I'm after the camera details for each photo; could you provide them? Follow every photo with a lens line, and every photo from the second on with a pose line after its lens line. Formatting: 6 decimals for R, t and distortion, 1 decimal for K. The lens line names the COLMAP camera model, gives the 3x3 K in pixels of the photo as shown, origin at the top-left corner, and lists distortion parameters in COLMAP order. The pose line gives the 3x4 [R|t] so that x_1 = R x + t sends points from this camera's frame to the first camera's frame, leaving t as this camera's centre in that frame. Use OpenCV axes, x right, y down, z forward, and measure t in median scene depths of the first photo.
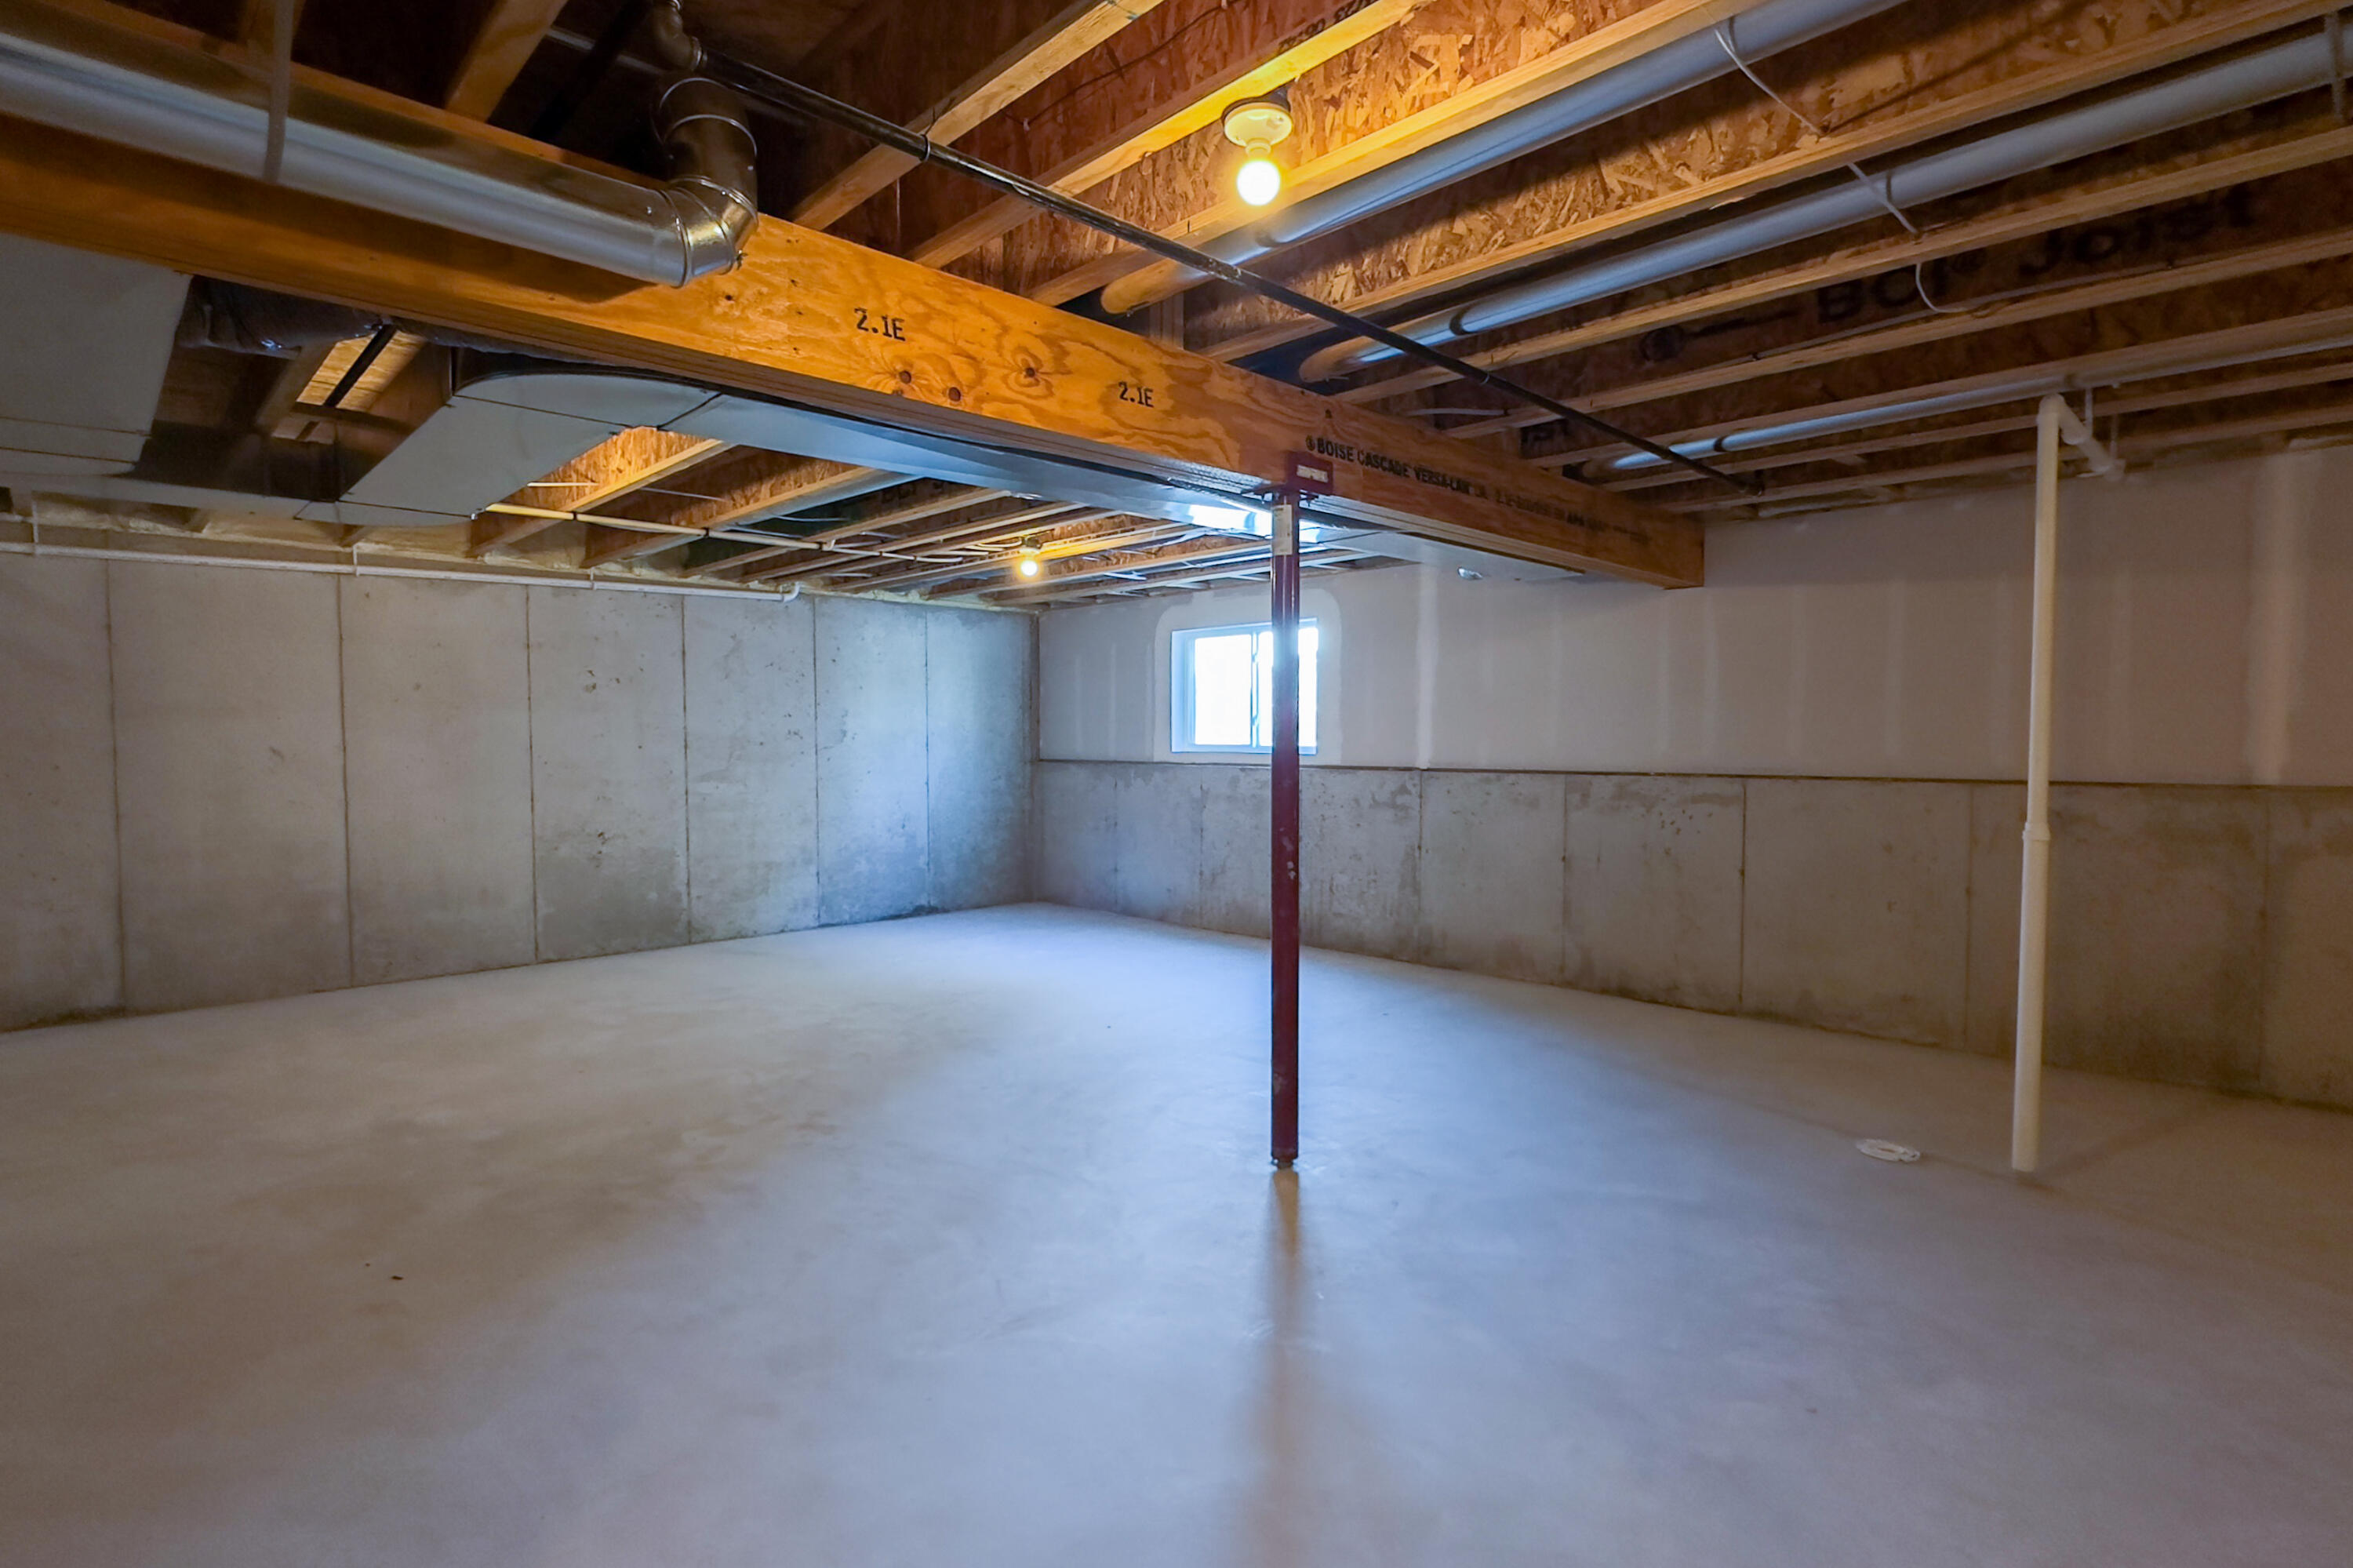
lens RADIAL K [[1202.8, 0, 1167.4], [0, 1202.8, 778.8], [0, 0, 1]] dist [-0.006814, -0.003667]
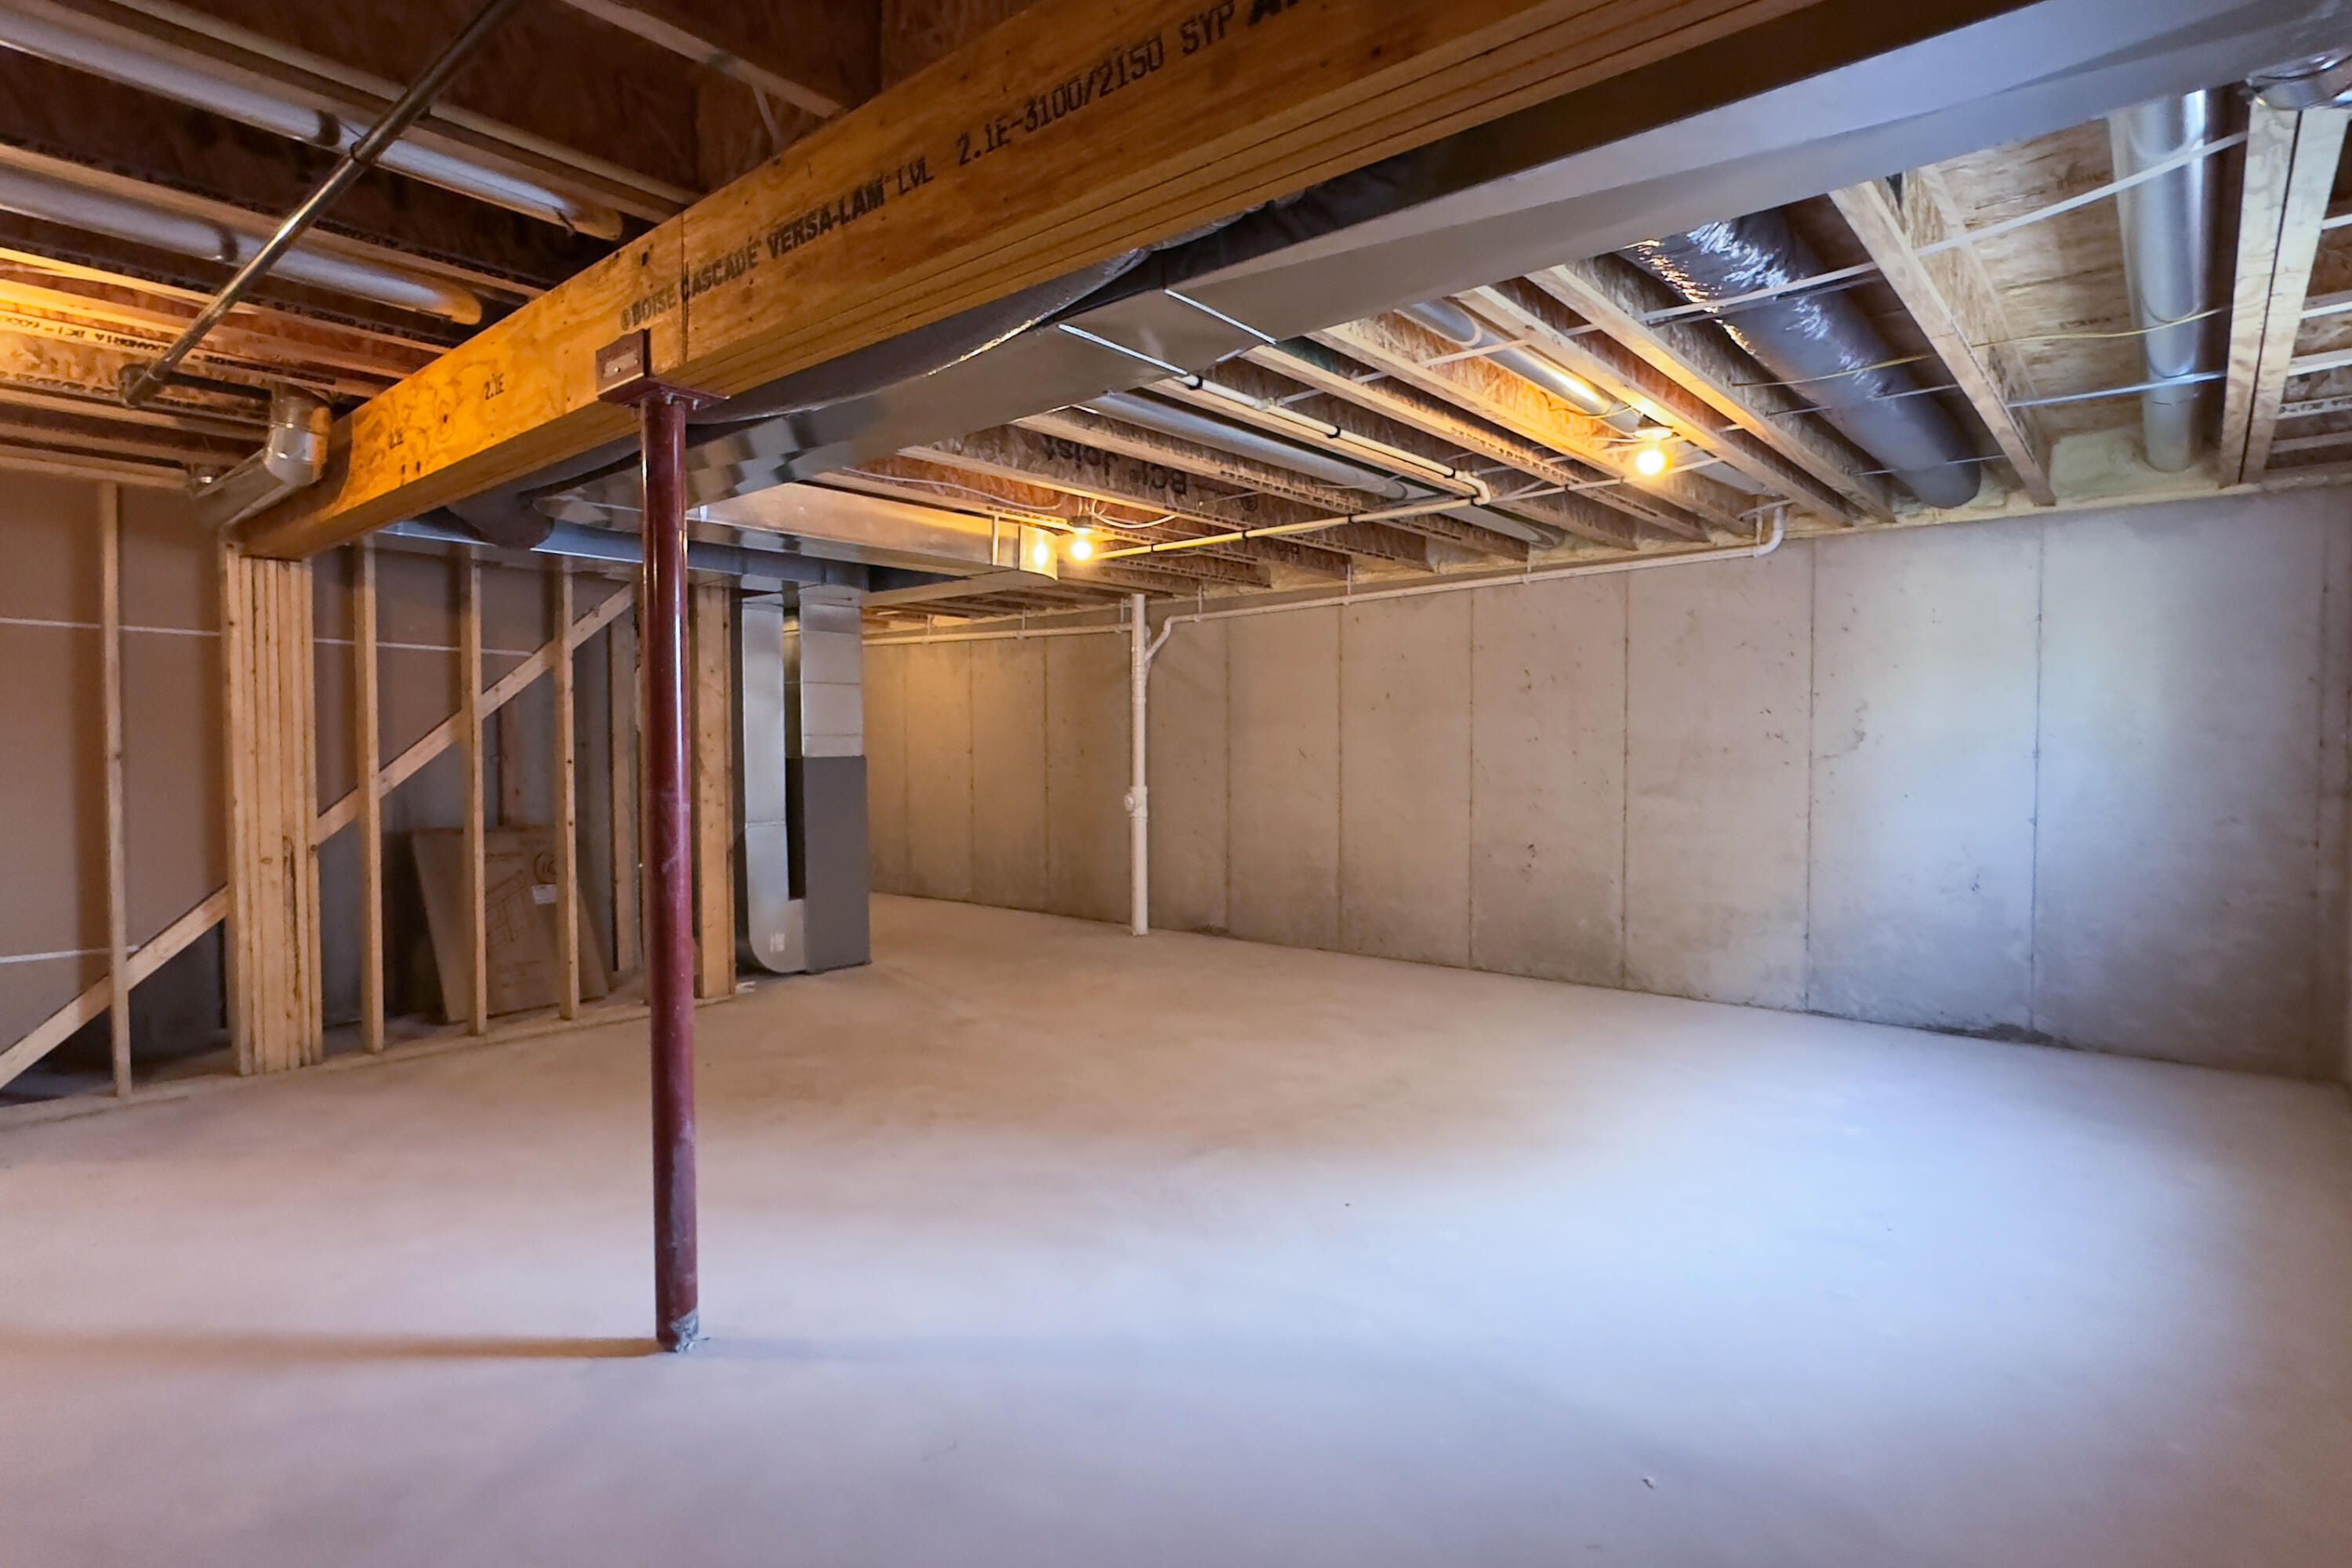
lens RADIAL K [[1202.2, 0, 1166.4], [0, 1202.2, 783.8], [0, 0, 1]] dist [-0.006814, -0.003667]
pose [[0.061371, 0.036353, -0.997453, 0.409587], [-0.033793, 0.998839, 0.034324, -0.022784], [0.997543, 0.031600, 0.062528, 0.624316]]
